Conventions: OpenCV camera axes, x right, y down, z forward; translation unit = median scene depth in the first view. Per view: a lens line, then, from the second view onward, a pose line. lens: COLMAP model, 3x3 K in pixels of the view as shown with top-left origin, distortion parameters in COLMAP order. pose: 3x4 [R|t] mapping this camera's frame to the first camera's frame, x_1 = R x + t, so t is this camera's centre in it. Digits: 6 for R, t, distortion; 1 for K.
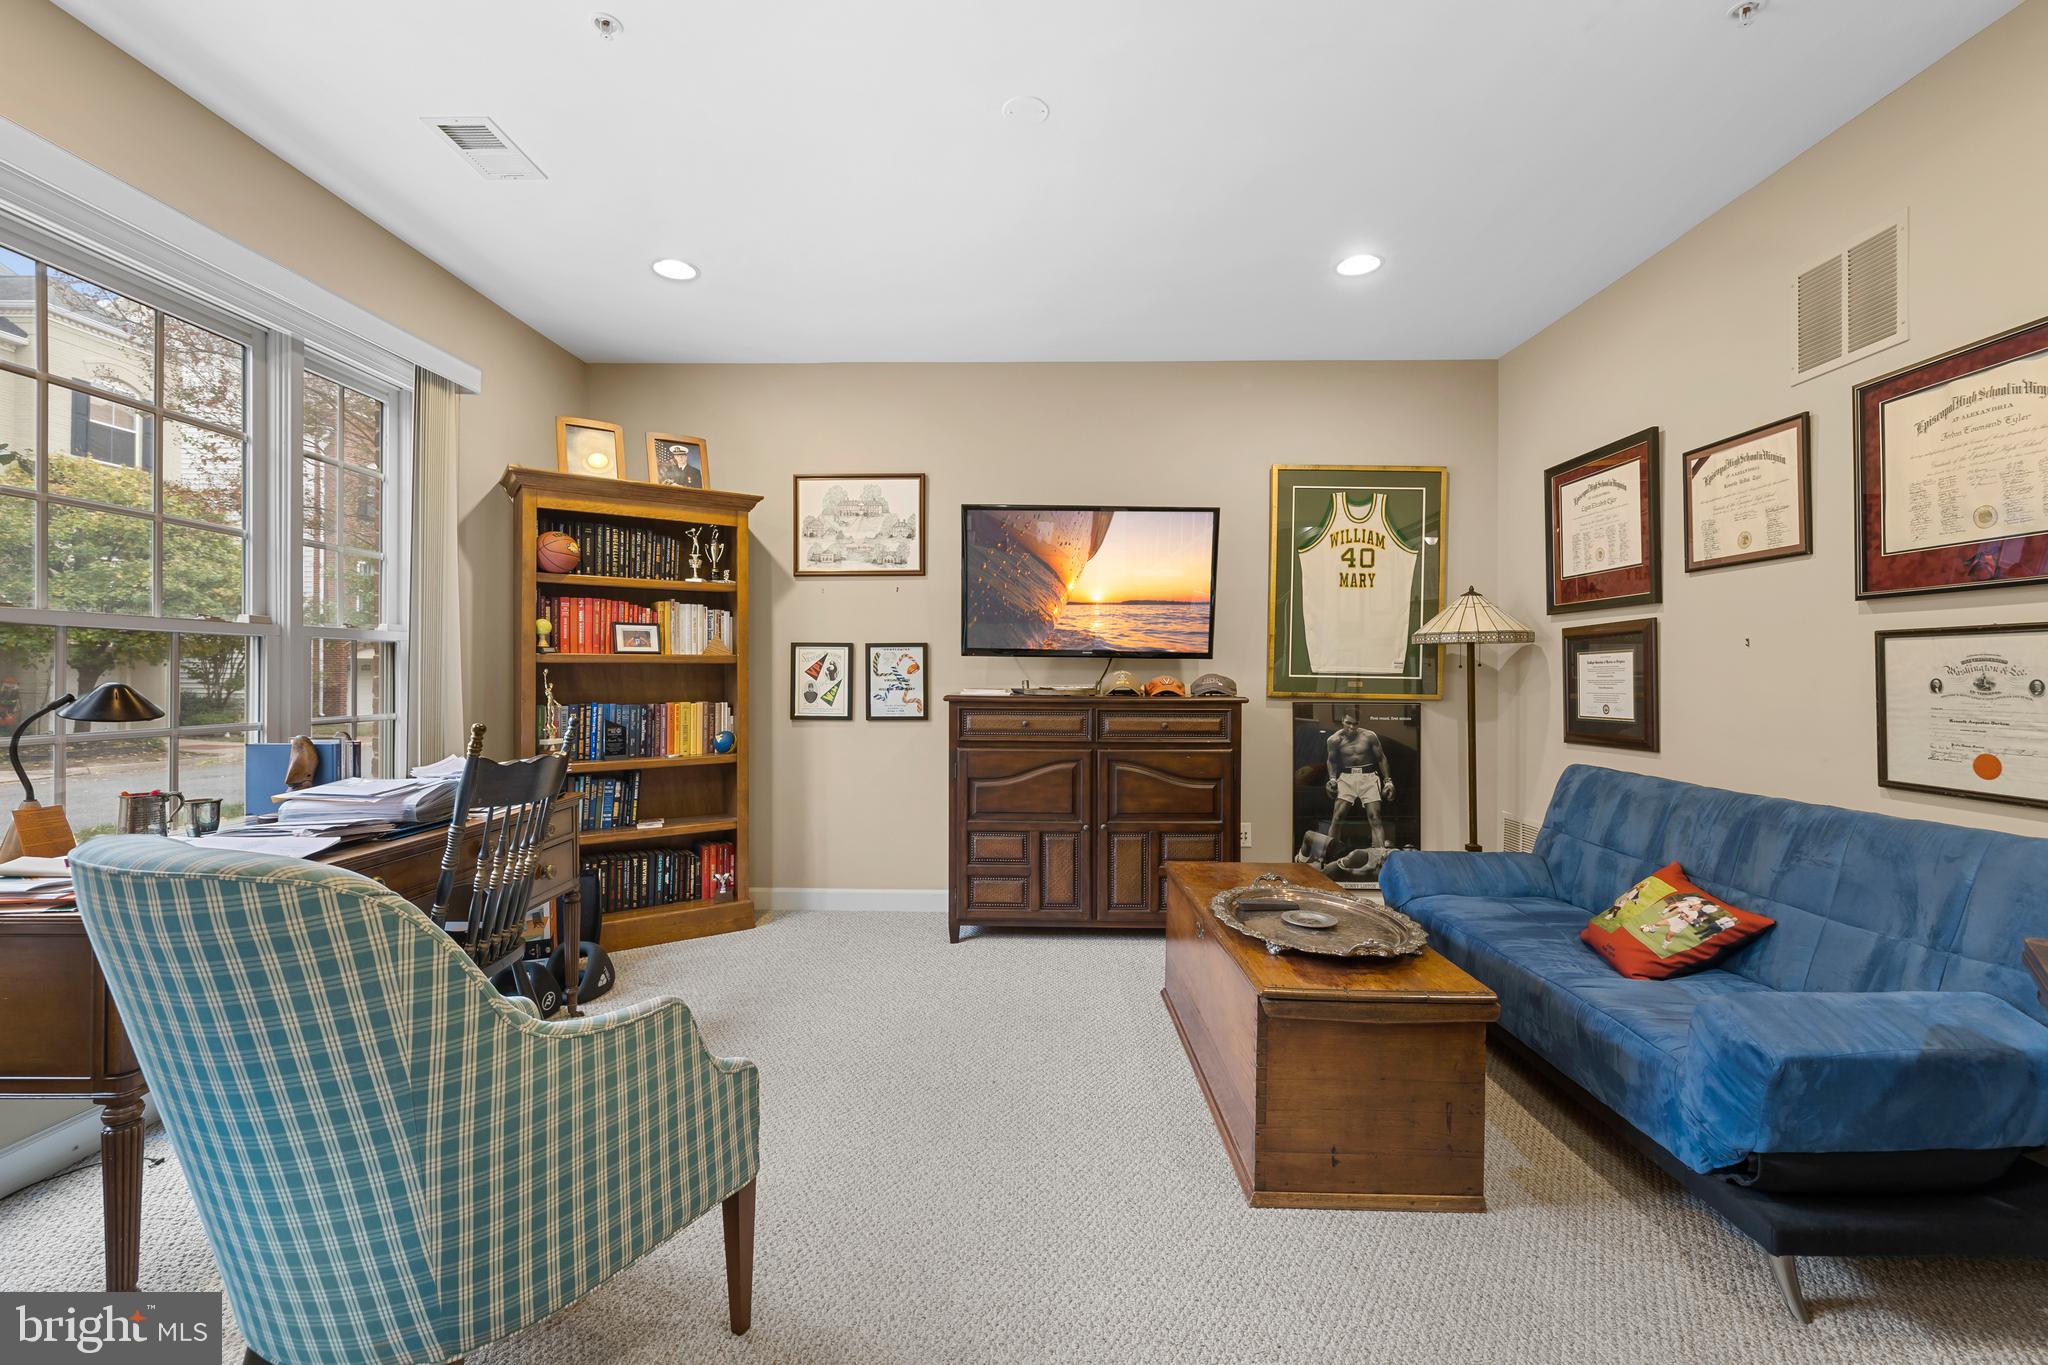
lens RADIAL K [[863.6, 0, 1019.7], [0, 863.6, 667.0], [0, 0, 1]] dist [0.001436, 0.000080]
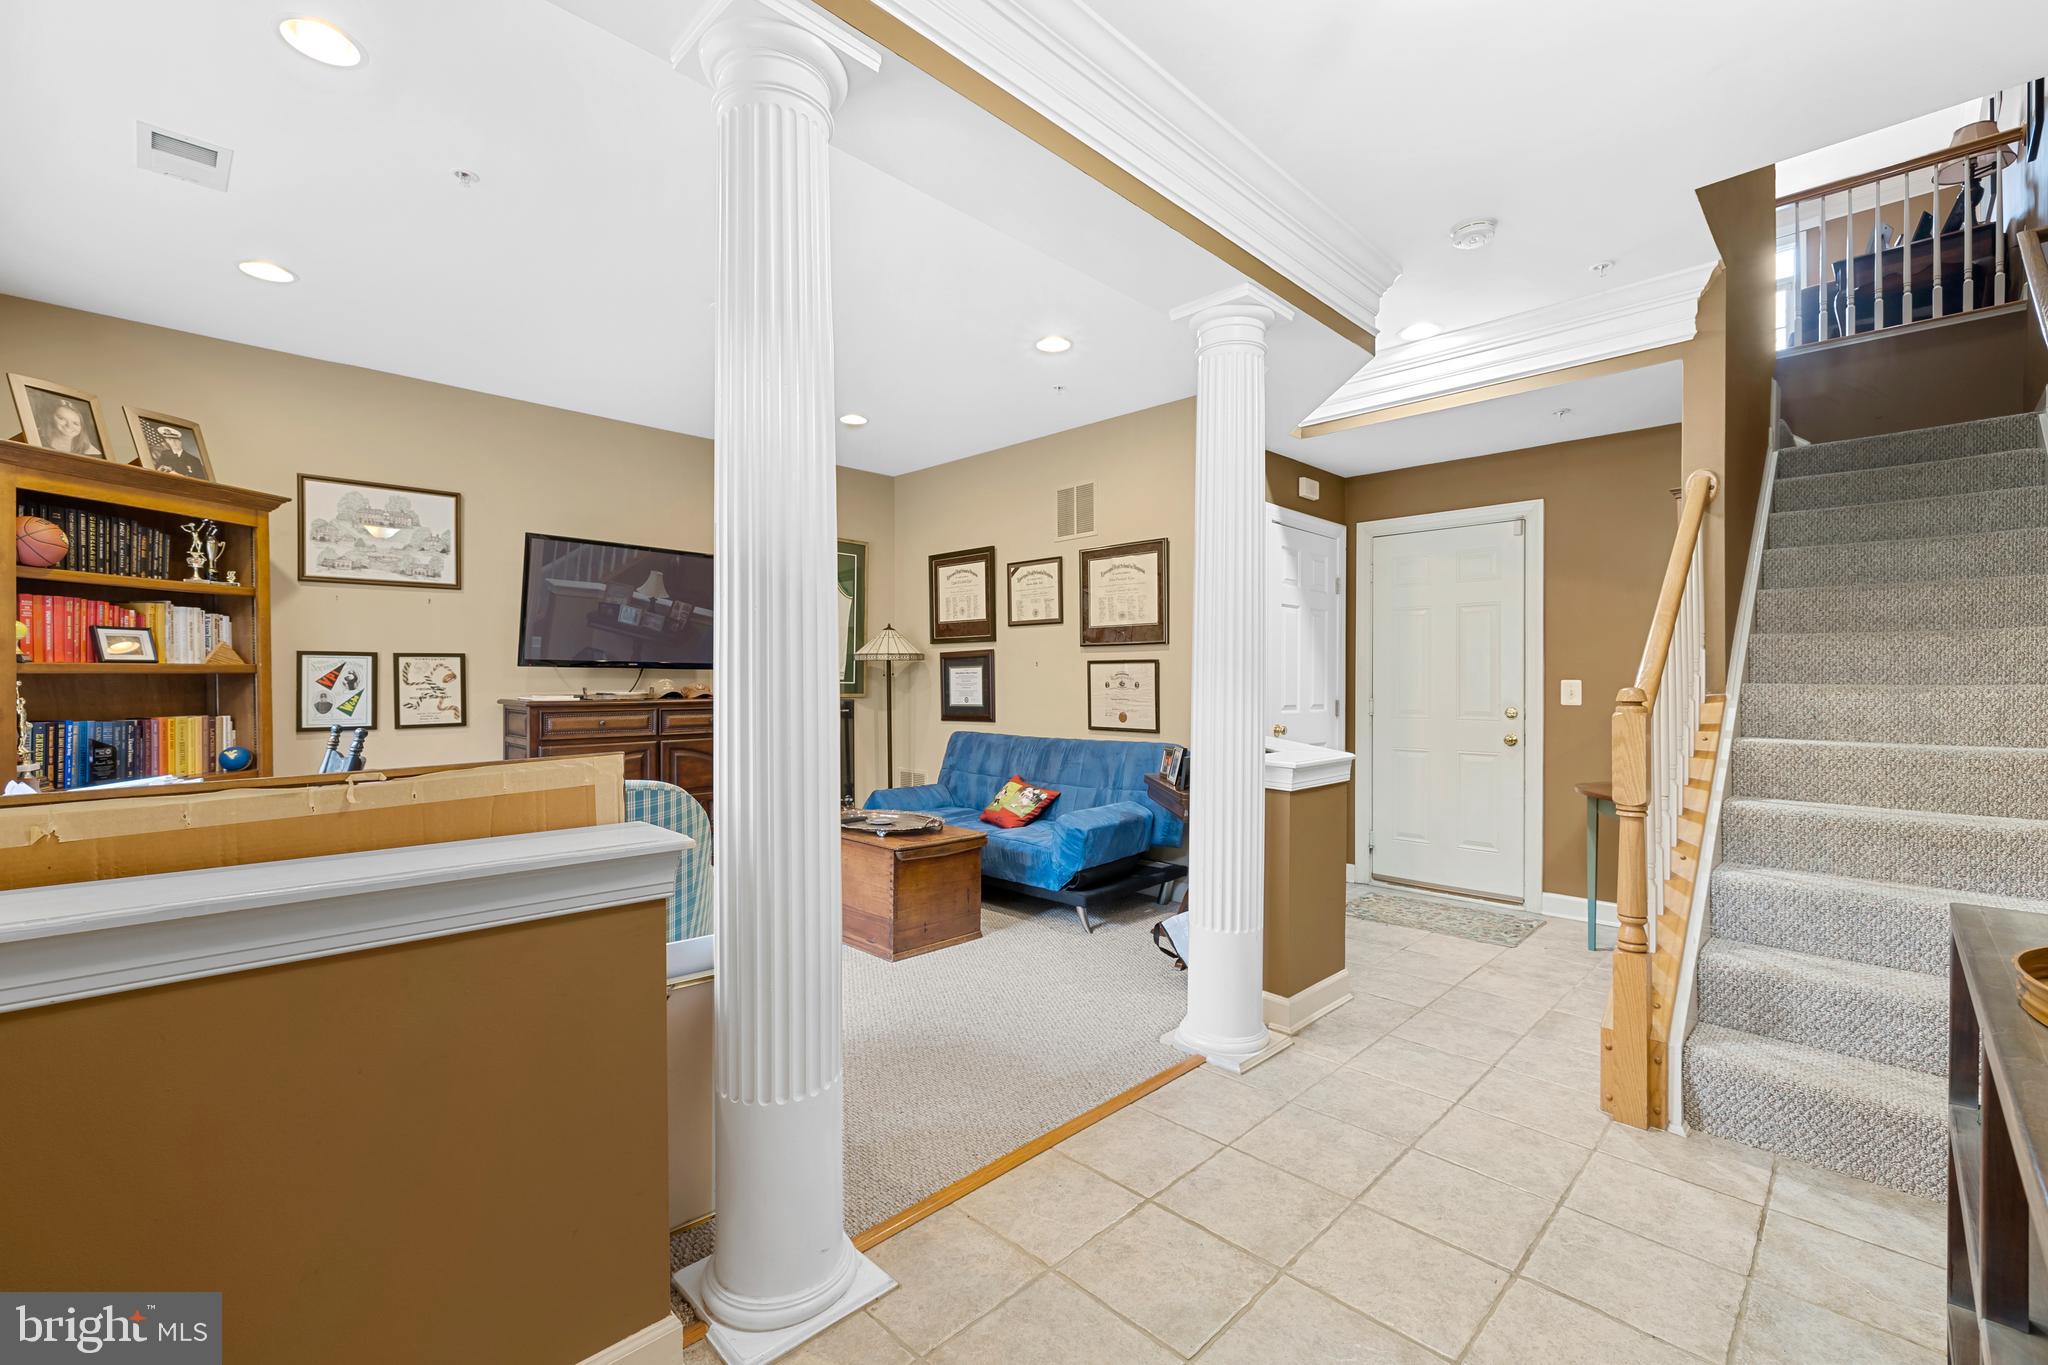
lens RADIAL K [[863.6, 0, 1019.7], [0, 863.6, 667.0], [0, 0, 1]] dist [0.001436, 0.000080]
pose [[0.691005, 0.004870, 0.722834, -0.474382], [-0.001830, 0.999986, -0.004988, -0.008458], [-0.722848, 0.002123, 0.691004, -0.267891]]
